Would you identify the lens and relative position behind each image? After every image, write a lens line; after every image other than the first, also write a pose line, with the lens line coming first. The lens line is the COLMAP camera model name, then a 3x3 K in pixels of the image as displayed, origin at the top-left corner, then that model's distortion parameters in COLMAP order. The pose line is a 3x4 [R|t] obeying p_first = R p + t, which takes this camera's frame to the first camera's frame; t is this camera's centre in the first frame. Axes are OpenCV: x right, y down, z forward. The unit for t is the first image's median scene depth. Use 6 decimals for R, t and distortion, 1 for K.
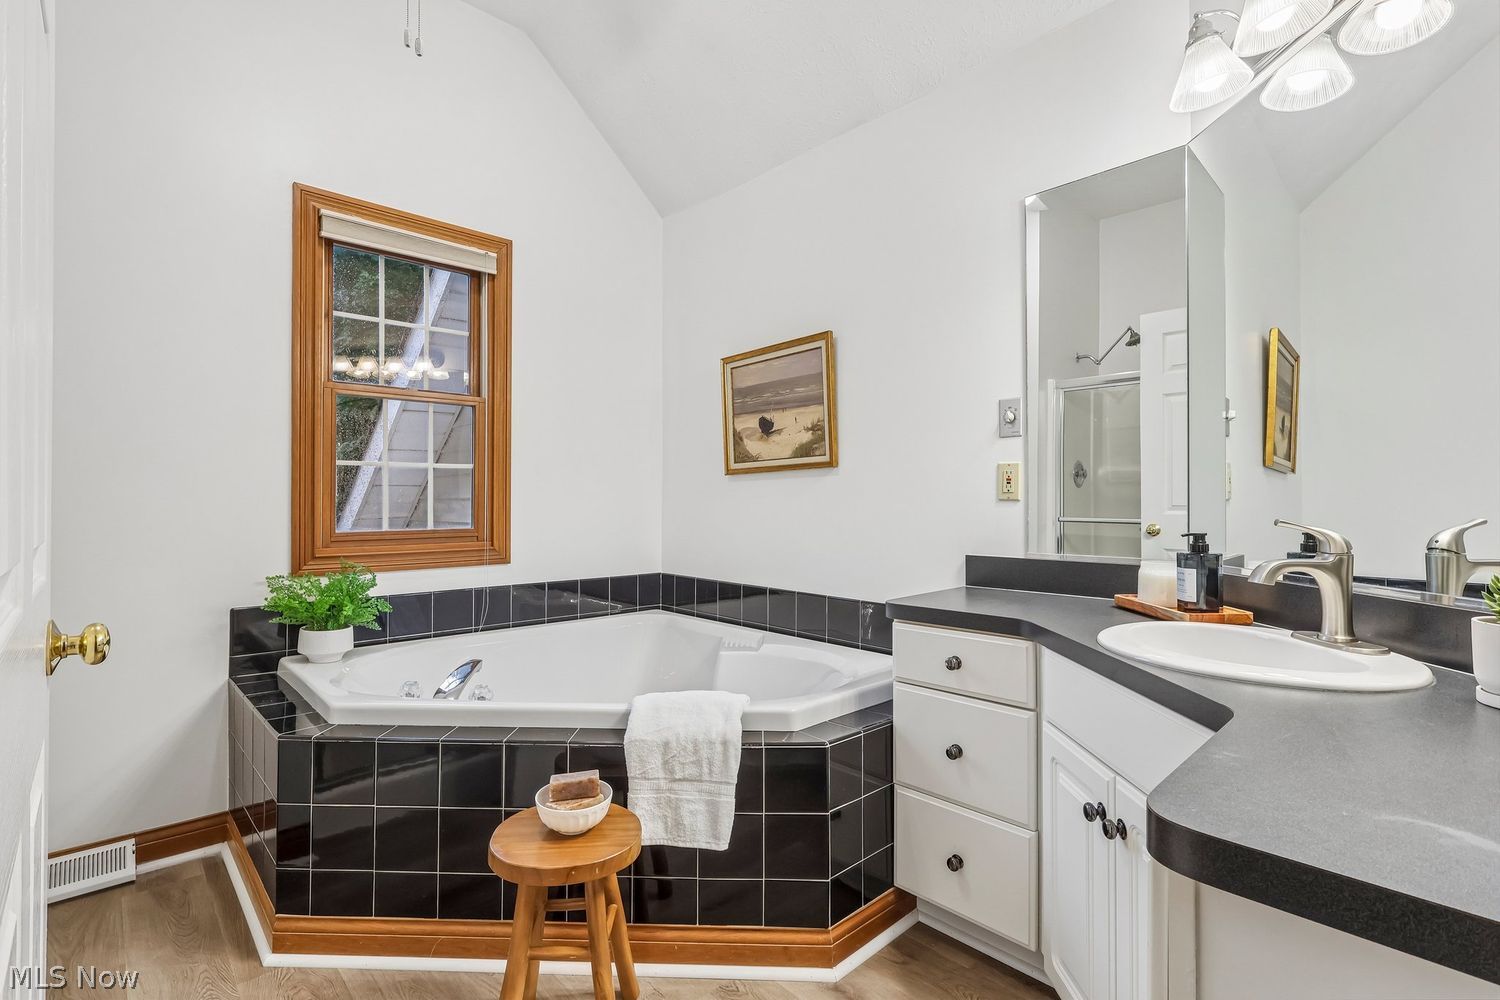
lens RADIAL K [[705.3, 0, 747.1], [0, 705.3, 499.1], [0, 0, 1]] dist [-0.002849, 0.000187]
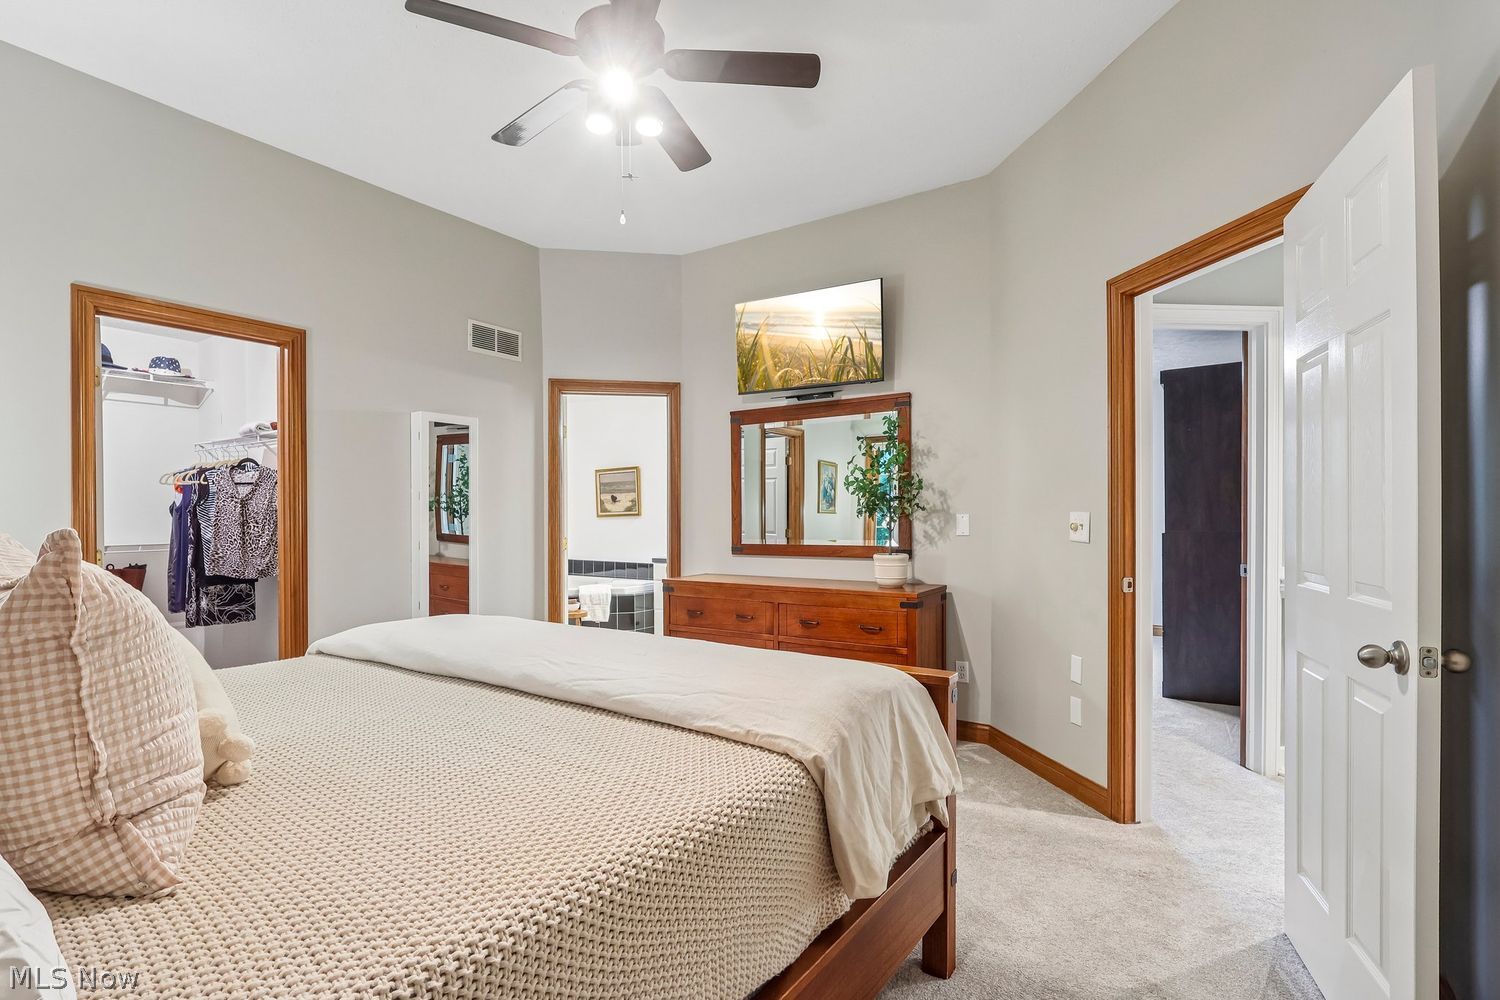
lens RADIAL K [[705.3, 0, 726.4], [0, 705.3, 521.2], [0, 0, 1]] dist [-0.002849, 0.000187]
pose [[0.976767, -0.000636, 0.214302, -0.171911], [-0.000938, 0.999973, 0.007244, -0.055957], [-0.214301, -0.007276, 0.976741, -2.236370]]
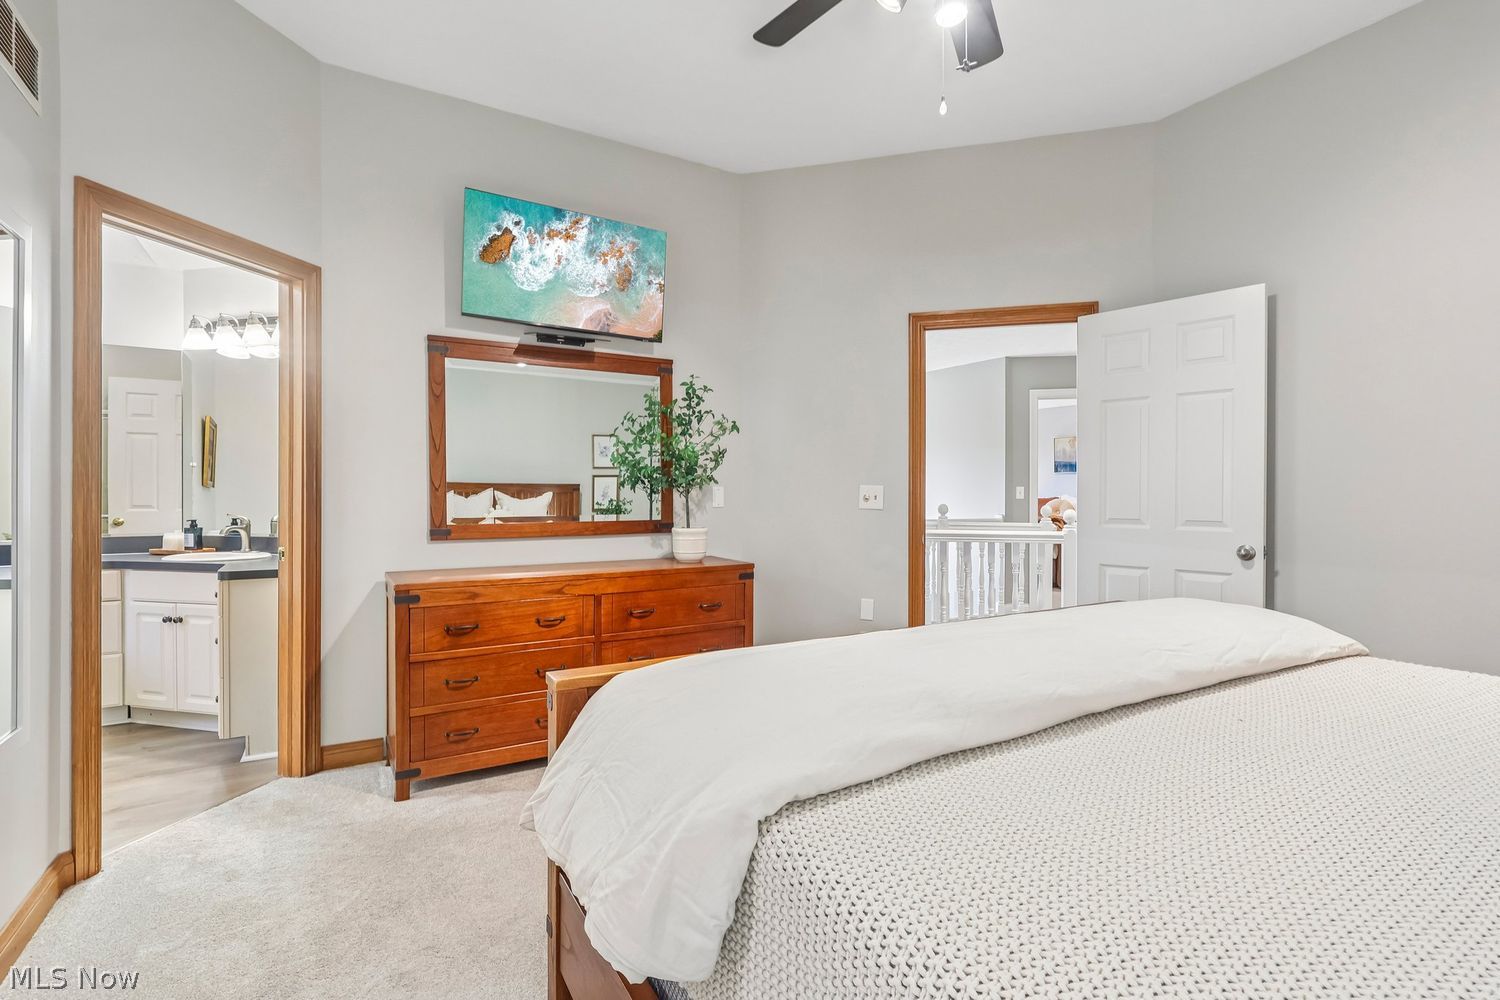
lens RADIAL K [[705.3, 0, 744.9], [0, 705.3, 492.0], [0, 0, 1]] dist [-0.002849, 0.000187]
pose [[0.223148, 0.006151, 0.974765, -1.012600], [-0.007344, 0.999962, -0.004629, -0.039421], [-0.974757, -0.006125, 0.223185, -1.093946]]
